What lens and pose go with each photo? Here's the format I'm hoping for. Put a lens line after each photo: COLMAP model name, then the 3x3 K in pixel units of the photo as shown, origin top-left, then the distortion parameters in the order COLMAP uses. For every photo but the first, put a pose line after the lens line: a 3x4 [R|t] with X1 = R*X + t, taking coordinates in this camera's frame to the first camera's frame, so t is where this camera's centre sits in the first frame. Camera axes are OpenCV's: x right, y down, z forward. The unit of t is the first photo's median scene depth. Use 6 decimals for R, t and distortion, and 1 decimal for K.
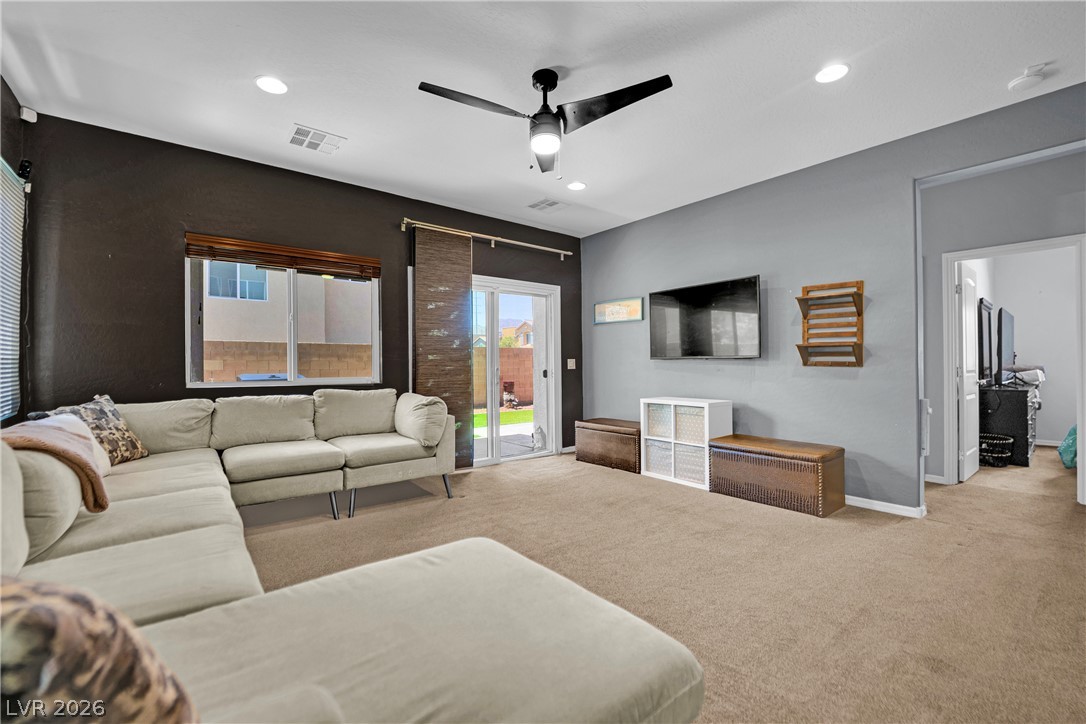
lens RADIAL K [[450.2, 0, 544.4], [0, 450.2, 360.4], [0, 0, 1]] dist [-0.022850, -0.000022]
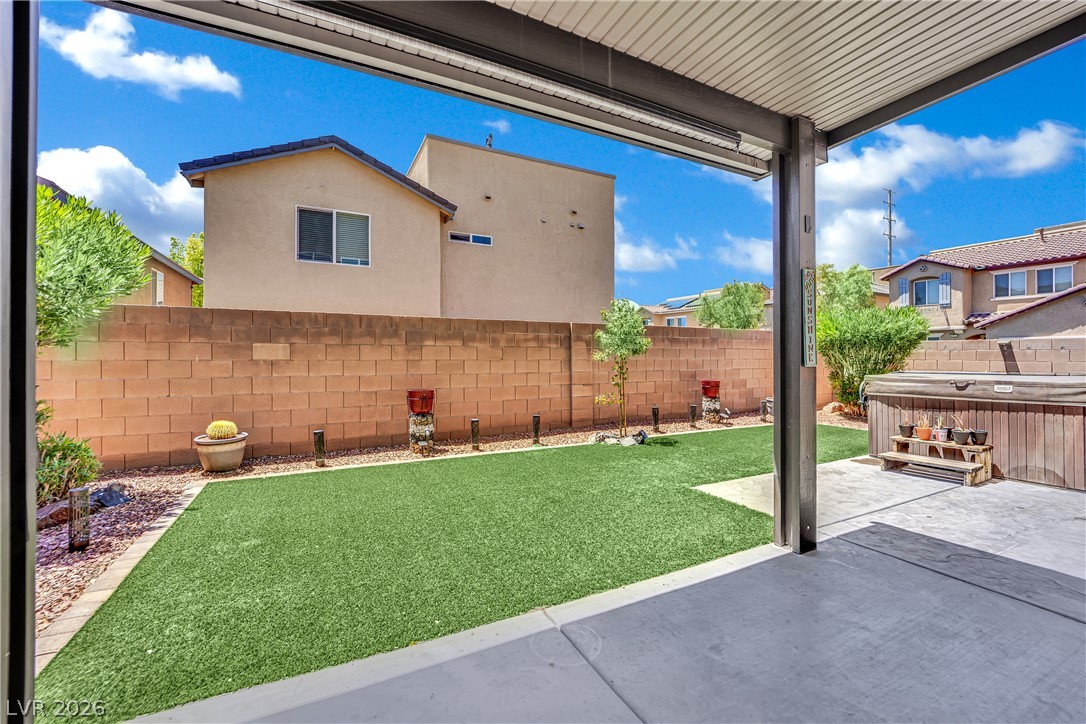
lens RADIAL K [[442.9, 0, 541.8], [0, 442.9, 351.1], [0, 0, 1]] dist [-0.022474, 0.000132]
pose [[0.976487, 0.003838, -0.215542, -0.666892], [-0.003868, 0.999992, 0.000281, 0.022535], [0.215541, 0.000560, 0.976495, 1.274245]]
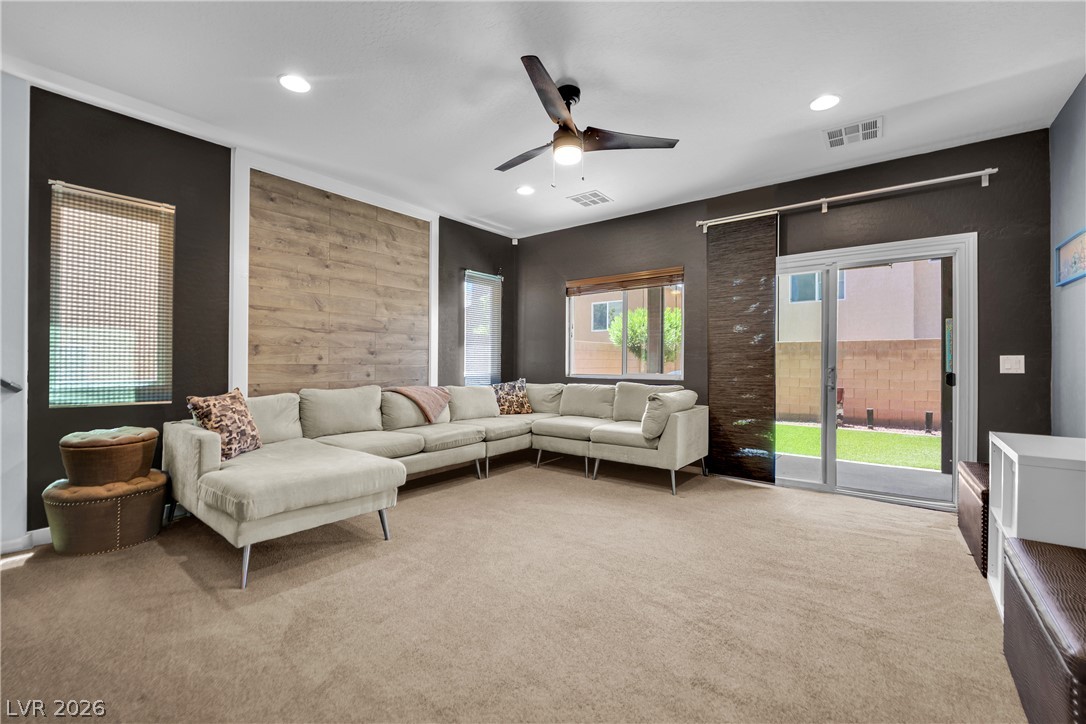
lens RADIAL K [[450.2, 0, 544.4], [0, 450.2, 360.4], [0, 0, 1]] dist [-0.022850, -0.000022]
pose [[0.235941, -0.003786, -0.971760, 0.704144], [0.004294, 0.999987, -0.002854, 0.004984], [0.971758, -0.003499, 0.235954, 0.476902]]
